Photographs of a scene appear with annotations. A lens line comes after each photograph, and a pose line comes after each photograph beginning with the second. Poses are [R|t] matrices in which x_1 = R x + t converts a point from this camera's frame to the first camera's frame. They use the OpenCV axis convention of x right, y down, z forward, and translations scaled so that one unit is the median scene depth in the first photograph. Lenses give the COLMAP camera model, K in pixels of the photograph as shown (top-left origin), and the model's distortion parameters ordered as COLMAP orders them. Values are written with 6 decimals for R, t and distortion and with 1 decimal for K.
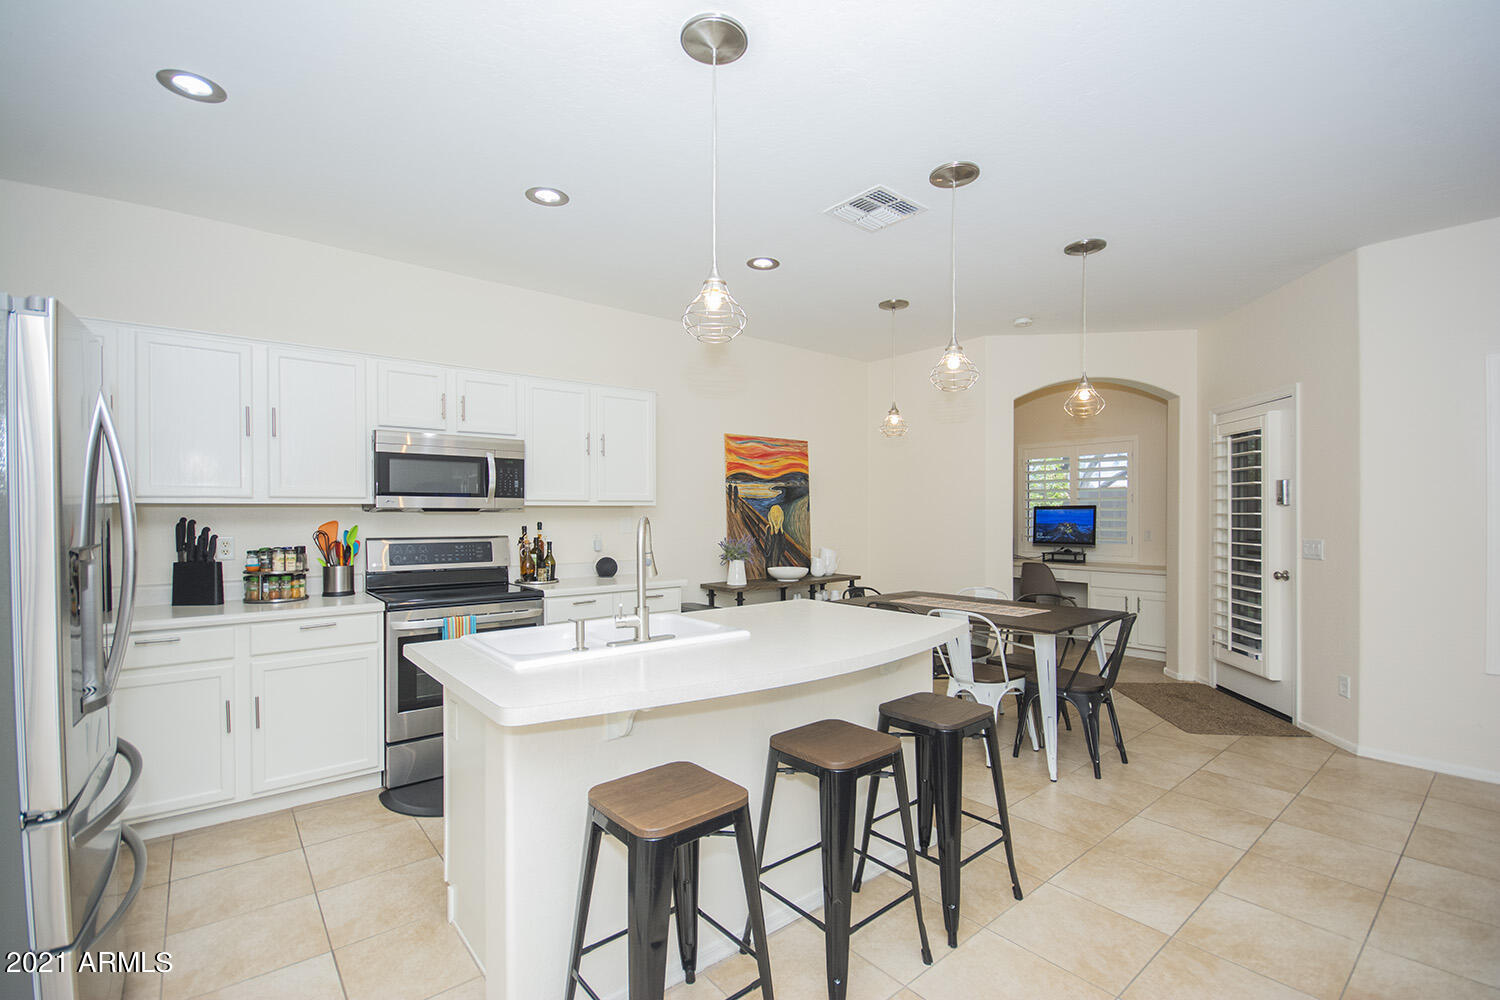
lens RADIAL K [[659.1, 0, 780.9], [0, 659.1, 511.4], [0, 0, 1]] dist [0.004643, -0.006999]
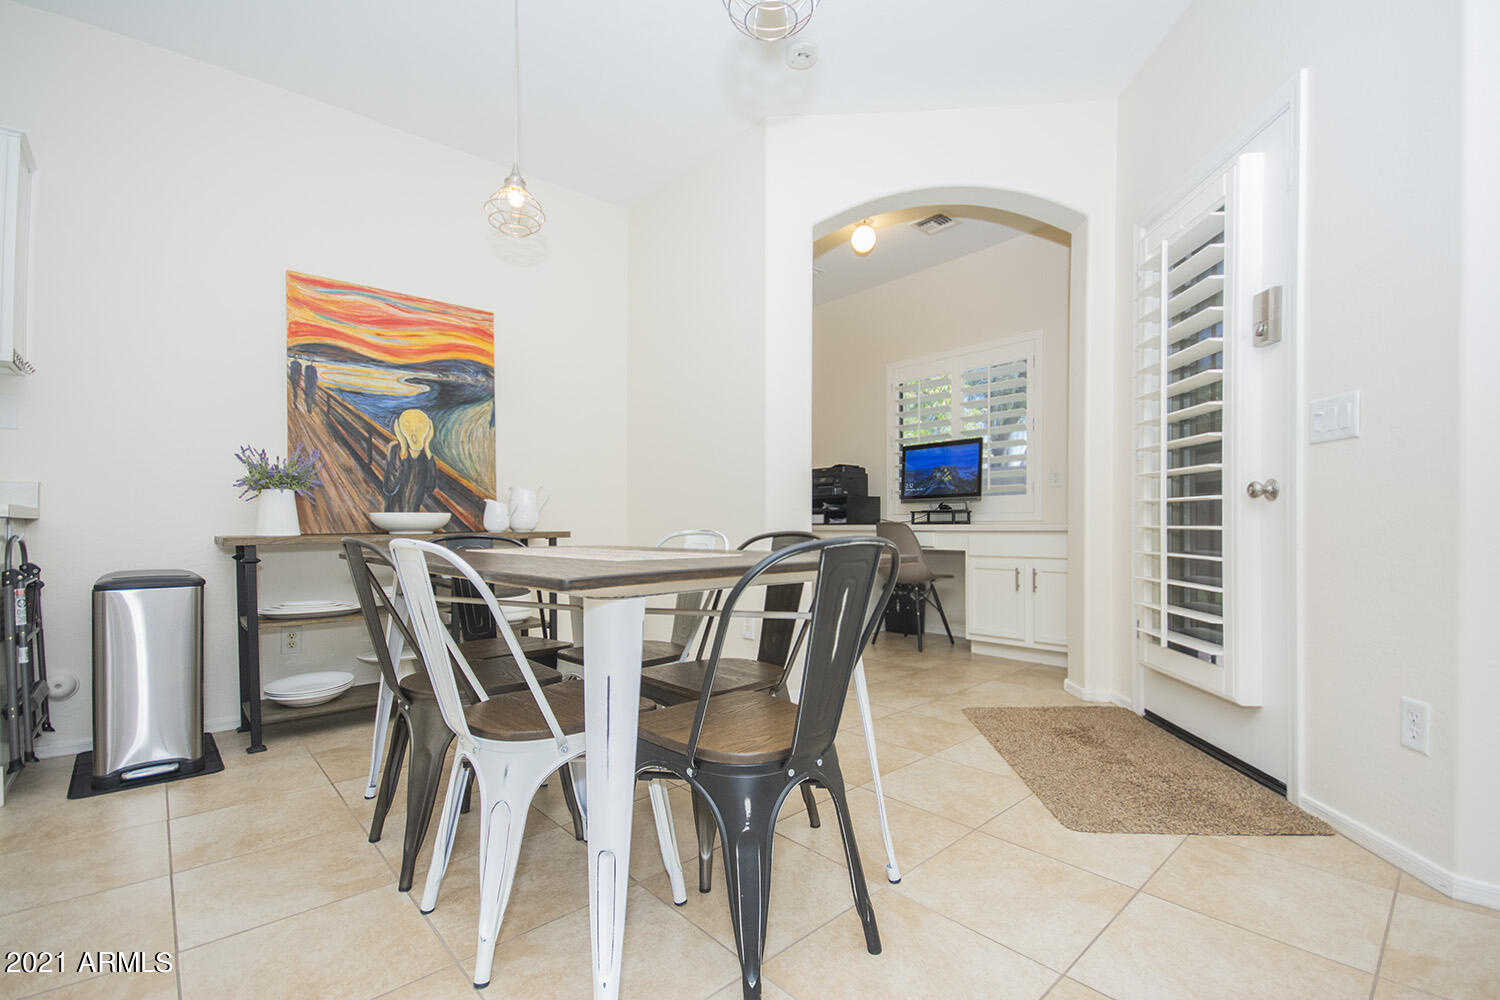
lens RADIAL K [[659.1, 0, 770.8], [0, 659.1, 516.5], [0, 0, 1]] dist [0.004643, -0.006999]
pose [[0.999349, -0.003086, 0.035931, 0.332822], [0.003077, 0.999995, 0.000306, 0.100178], [-0.035932, -0.000196, 0.999354, 0.463989]]
